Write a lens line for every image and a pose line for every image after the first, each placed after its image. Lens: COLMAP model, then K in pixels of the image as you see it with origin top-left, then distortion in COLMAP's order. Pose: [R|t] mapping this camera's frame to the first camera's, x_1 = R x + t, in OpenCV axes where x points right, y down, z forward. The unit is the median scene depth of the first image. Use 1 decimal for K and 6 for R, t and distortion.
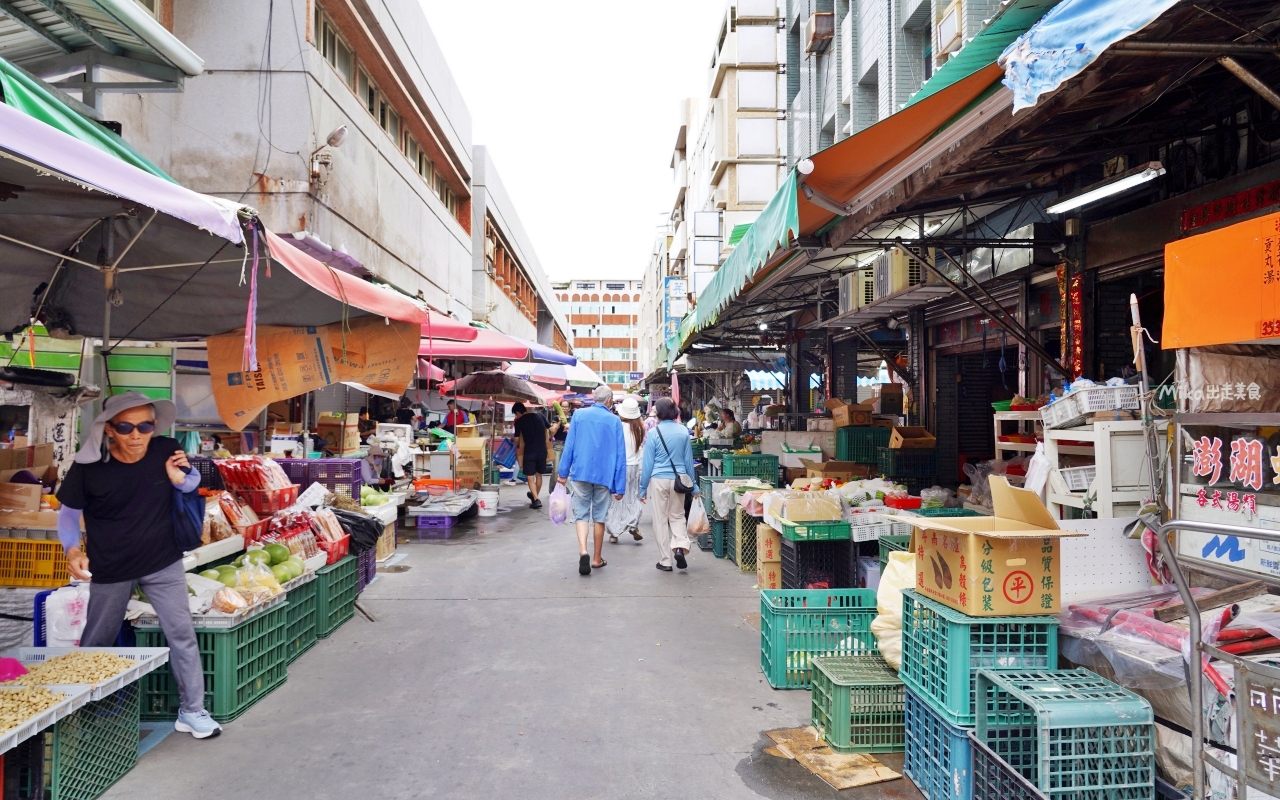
lens RADIAL K [[860.9, 0, 646.3], [0, 860.9, 402.7], [0, 0, 1]] dist [-0.025688, 0.012752]
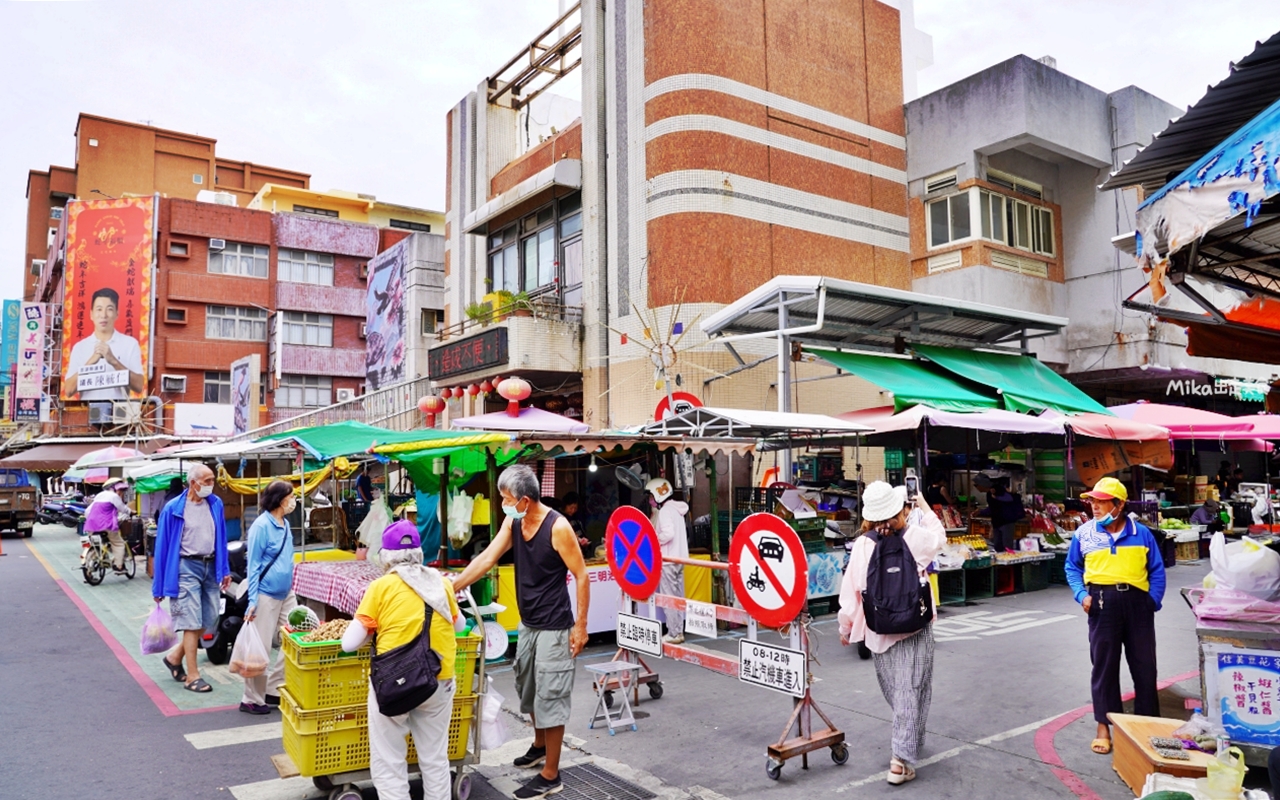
lens RADIAL K [[860.9, 0, 644.9], [0, 860.9, 401.1], [0, 0, 1]] dist [-0.025688, 0.012752]
pose [[0.536580, -0.074341, -0.840568, 0.443022], [0.016460, 0.996844, -0.077656, -0.020122], [0.843689, 0.027833, 0.536111, -0.664797]]
